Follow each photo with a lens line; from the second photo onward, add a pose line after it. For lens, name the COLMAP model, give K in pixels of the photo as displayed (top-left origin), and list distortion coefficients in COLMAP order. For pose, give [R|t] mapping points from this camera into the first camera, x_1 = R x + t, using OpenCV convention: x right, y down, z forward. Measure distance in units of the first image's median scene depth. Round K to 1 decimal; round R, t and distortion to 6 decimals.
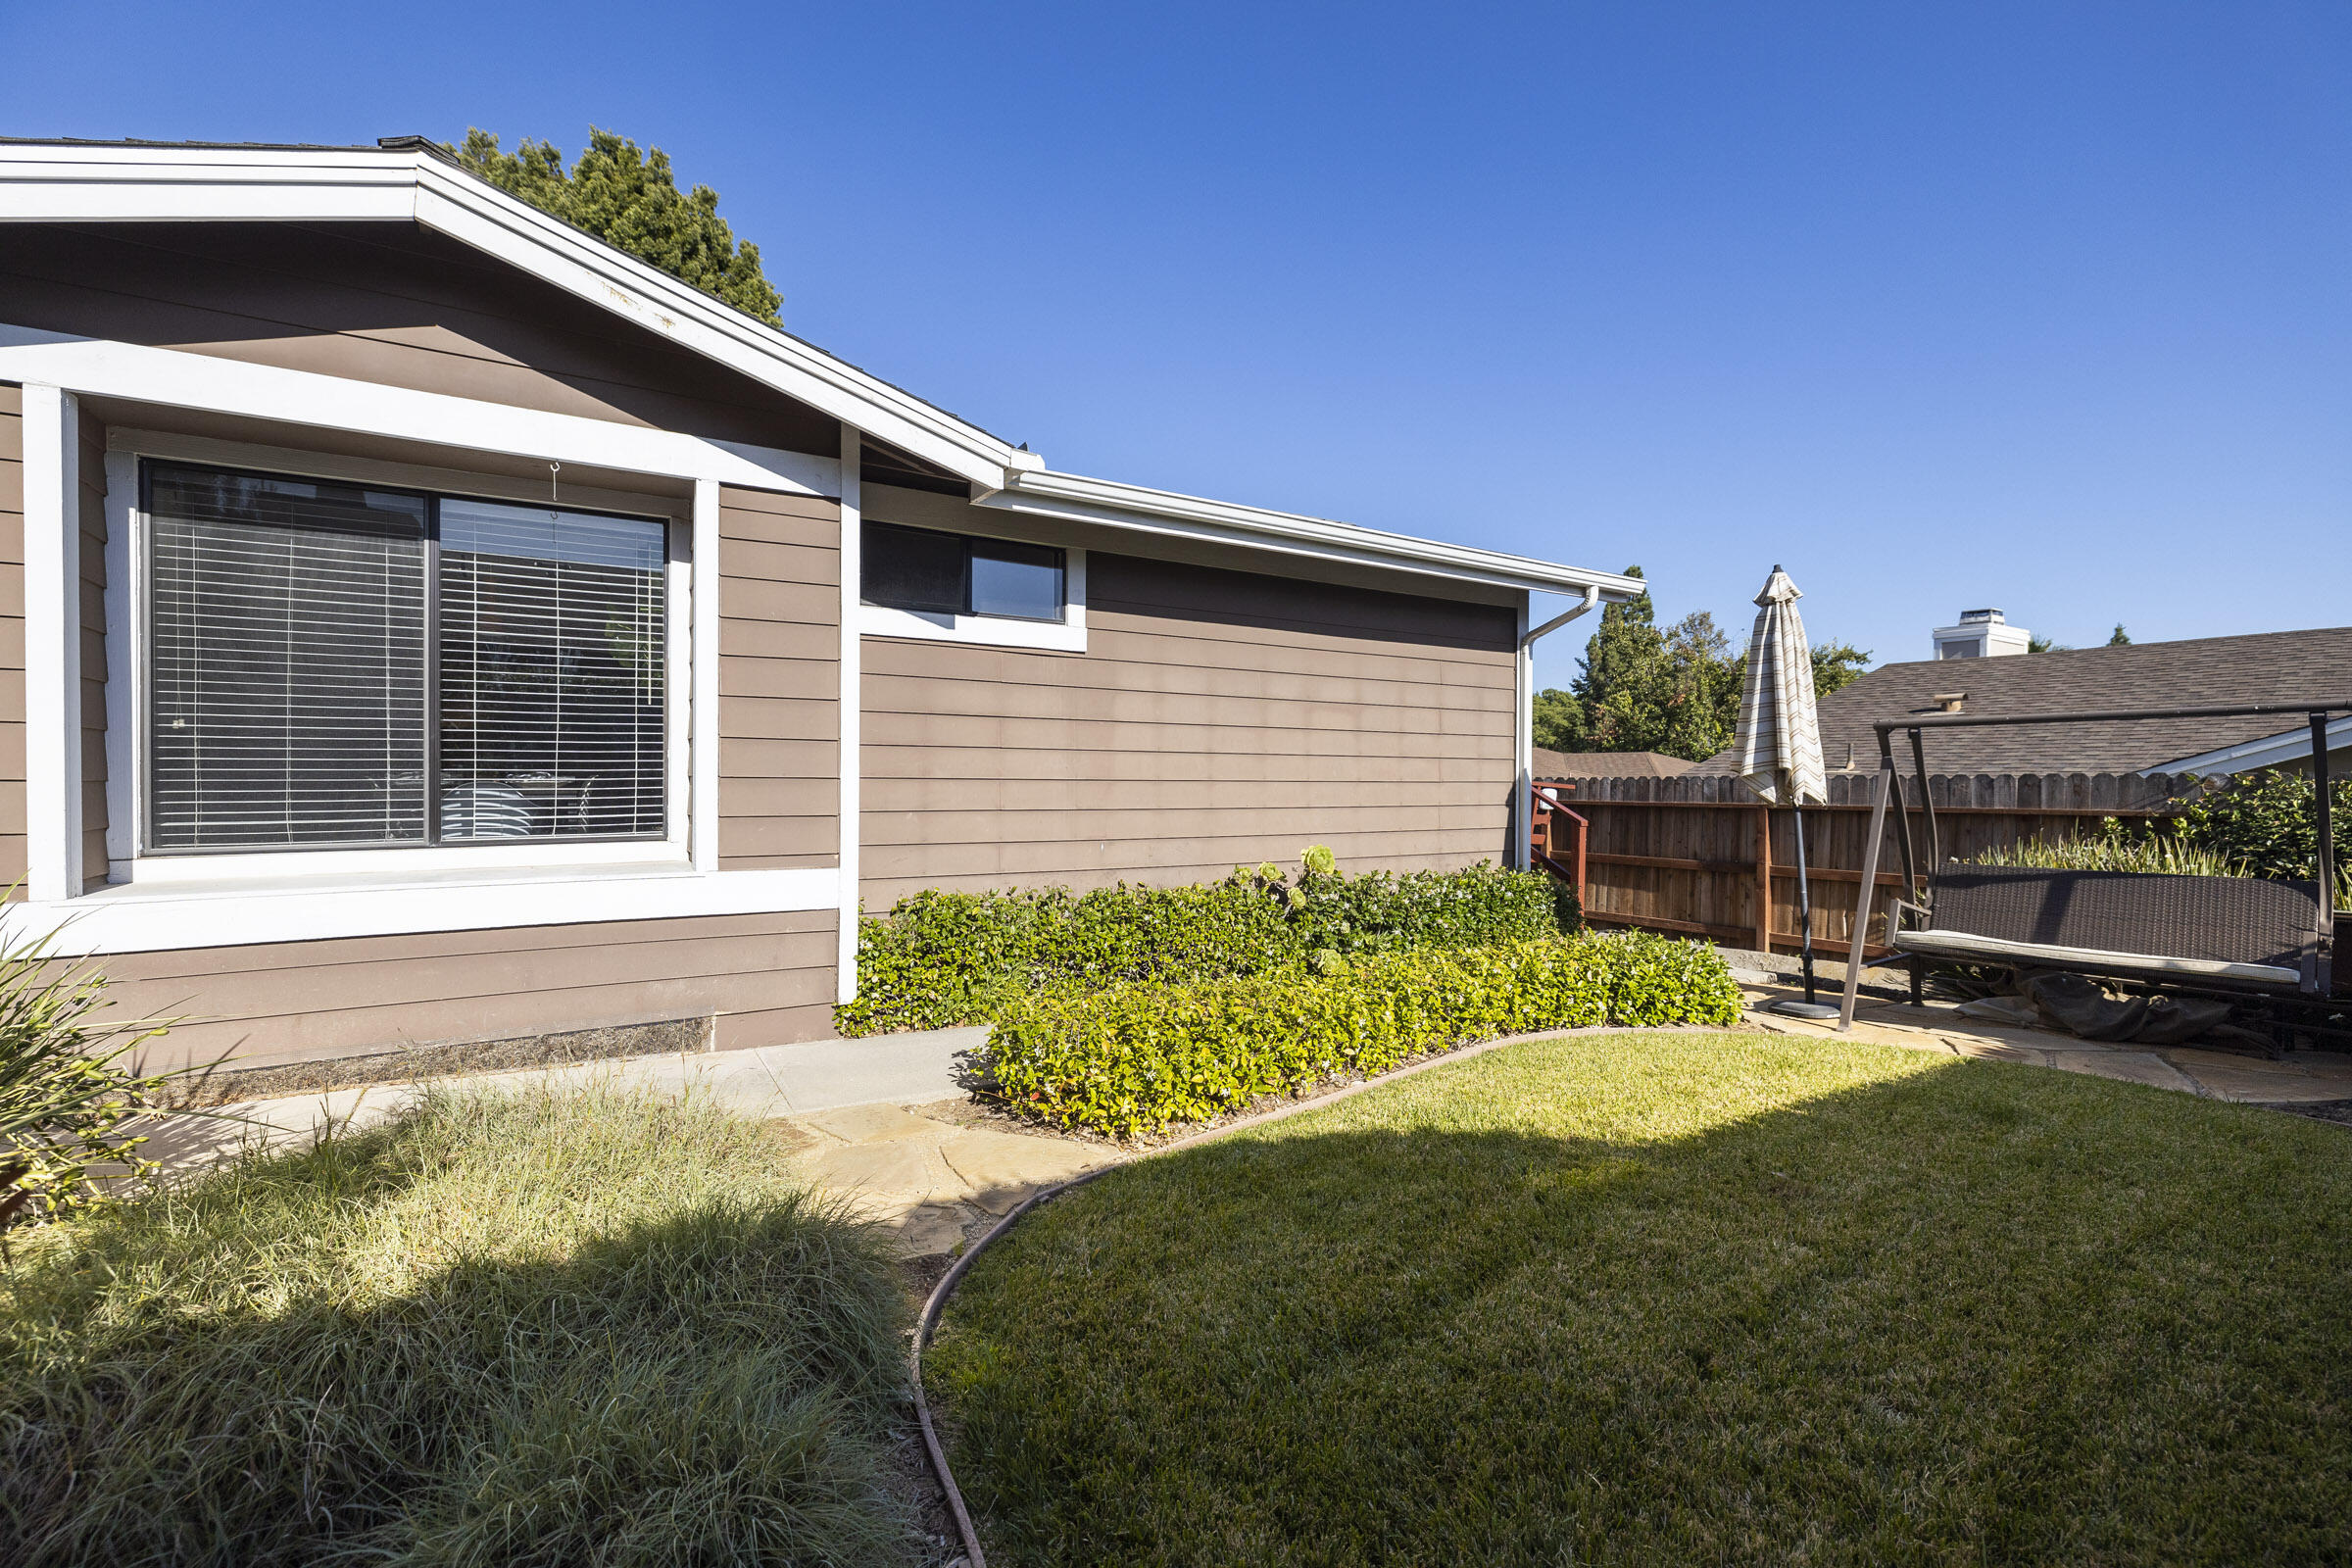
lens RADIAL K [[1031.5, 0, 1173.8], [0, 1031.5, 787.3], [0, 0, 1]] dist [0.000710, 0.000043]
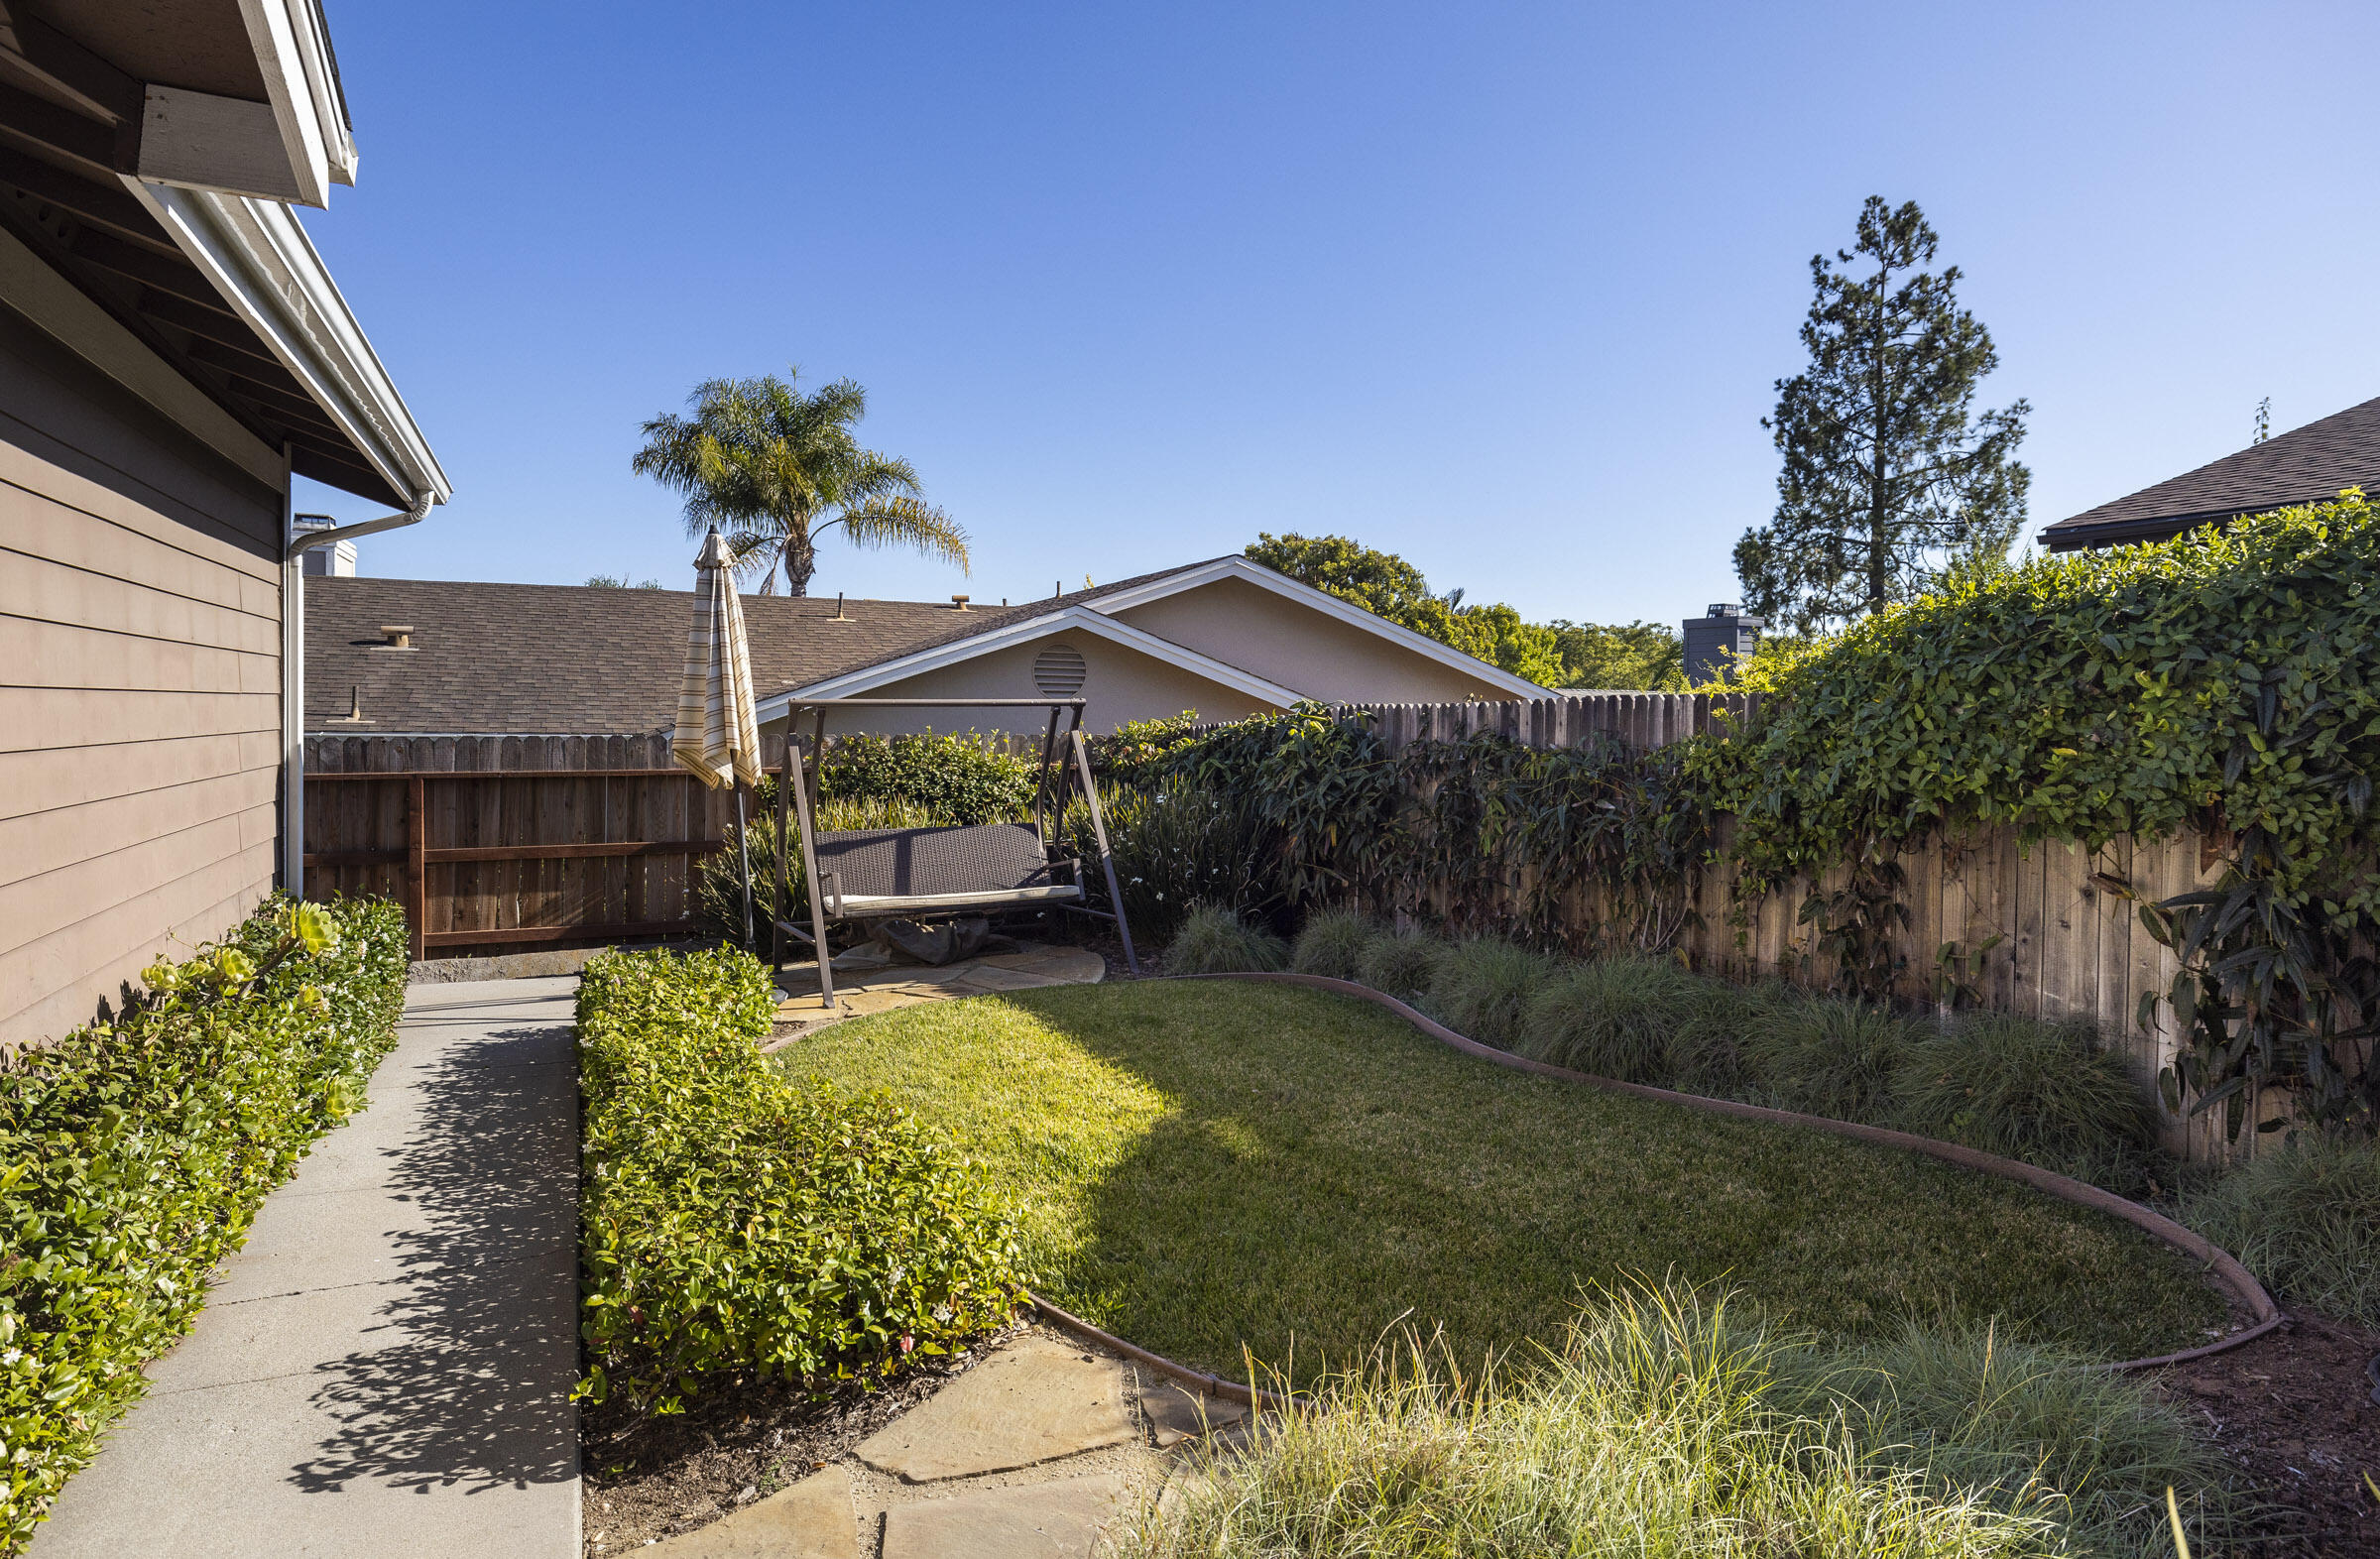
lens RADIAL K [[1343.8, 0, 1184.9], [0, 1343.8, 769.6], [0, 0, 1]] dist [-0.007138, -0.002514]
pose [[0.134748, -0.048956, 0.989670, -0.548182], [-0.002640, 0.998757, 0.049765, -0.059119], [-0.990876, -0.009318, 0.134452, 0.430490]]
